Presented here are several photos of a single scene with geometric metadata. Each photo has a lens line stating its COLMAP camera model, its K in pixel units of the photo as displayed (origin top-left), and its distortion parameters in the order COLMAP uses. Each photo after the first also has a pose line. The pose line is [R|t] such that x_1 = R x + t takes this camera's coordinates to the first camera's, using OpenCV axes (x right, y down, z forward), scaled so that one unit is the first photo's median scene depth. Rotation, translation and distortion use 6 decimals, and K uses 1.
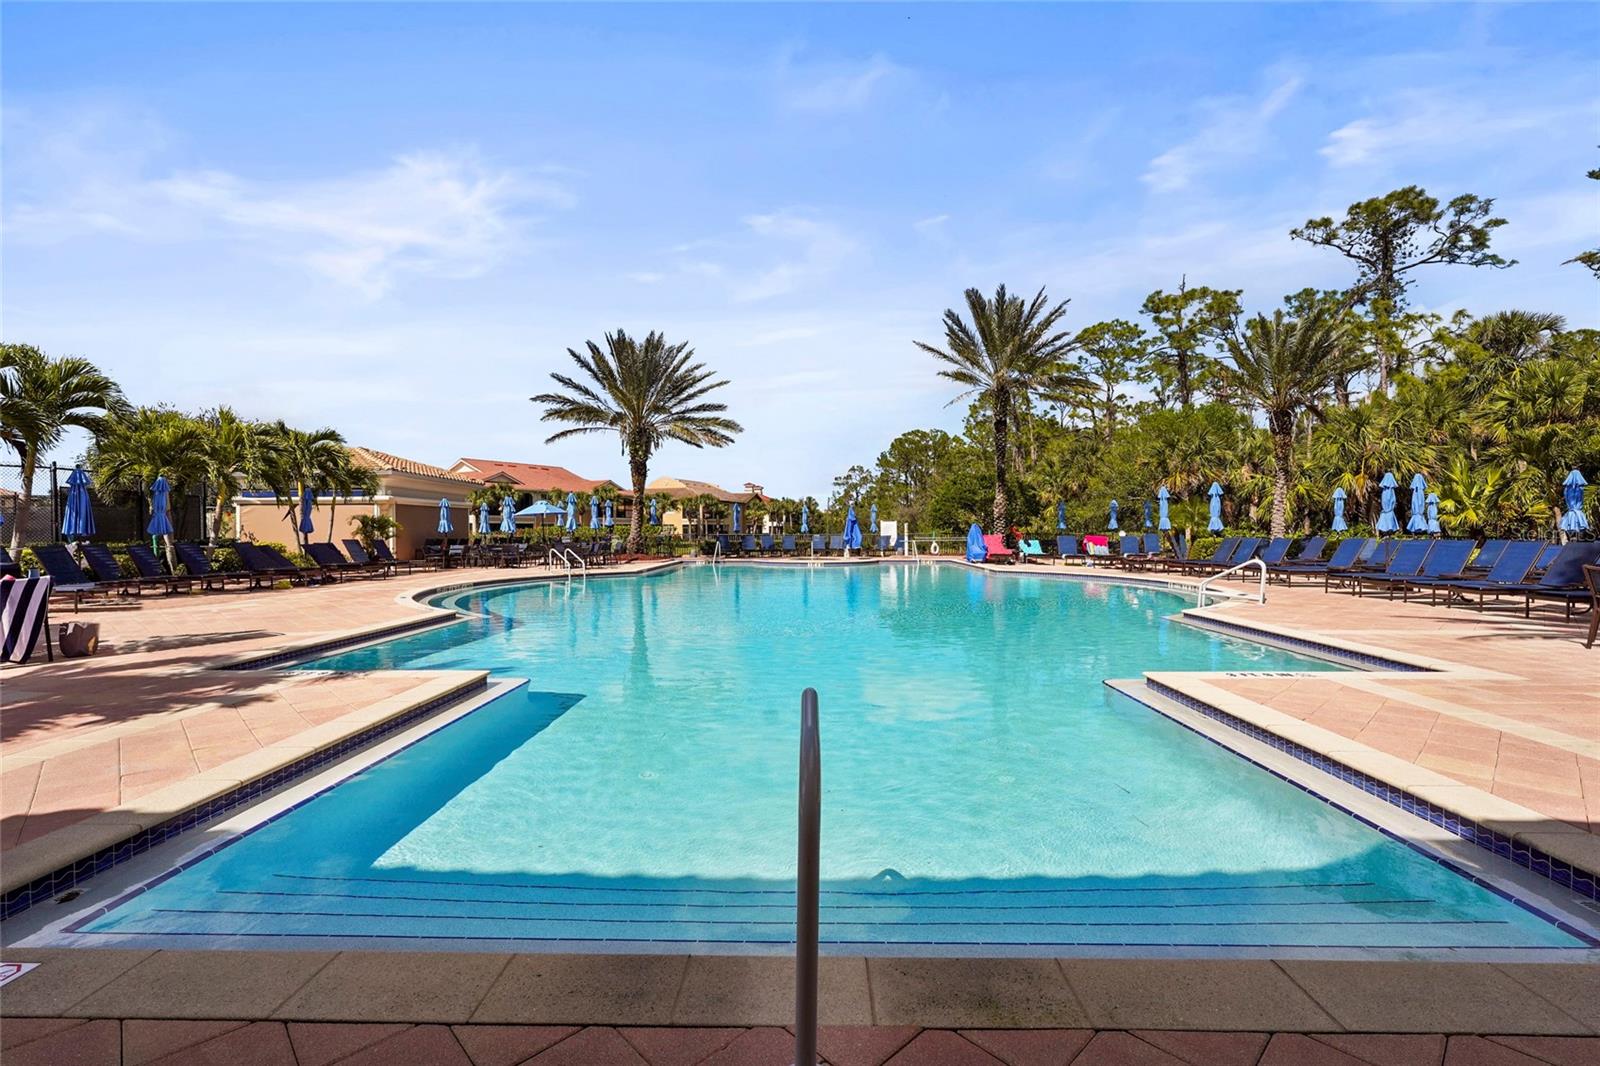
lens RADIAL K [[697.4, 0, 797.5], [0, 697.4, 536.5], [0, 0, 1]] dist [0.001810, 0.000267]
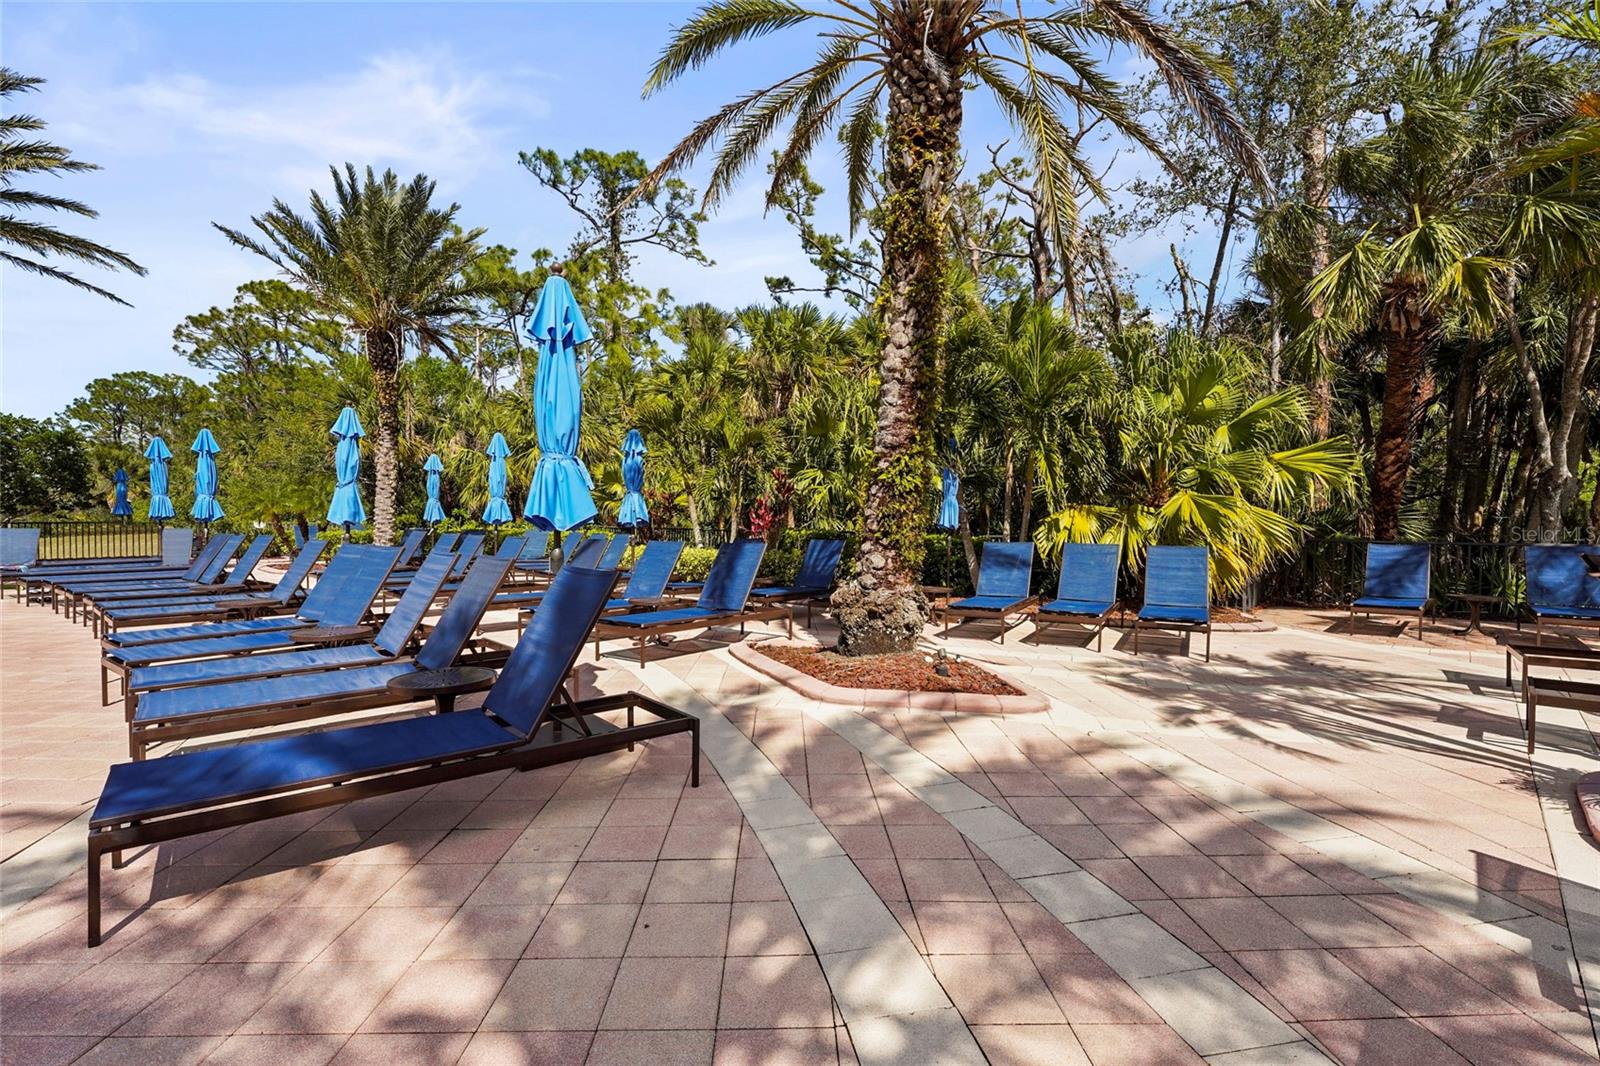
lens RADIAL K [[734.1, 0, 800.9], [0, 734.1, 528.1], [0, 0, 1]] dist [-0.027292, -0.000372]
pose [[0.668959, 0.000556, 0.743299, 0.305442], [-0.001387, 0.999999, 0.000500, -0.001543], [-0.743298, -0.001365, 0.668959, 0.181607]]
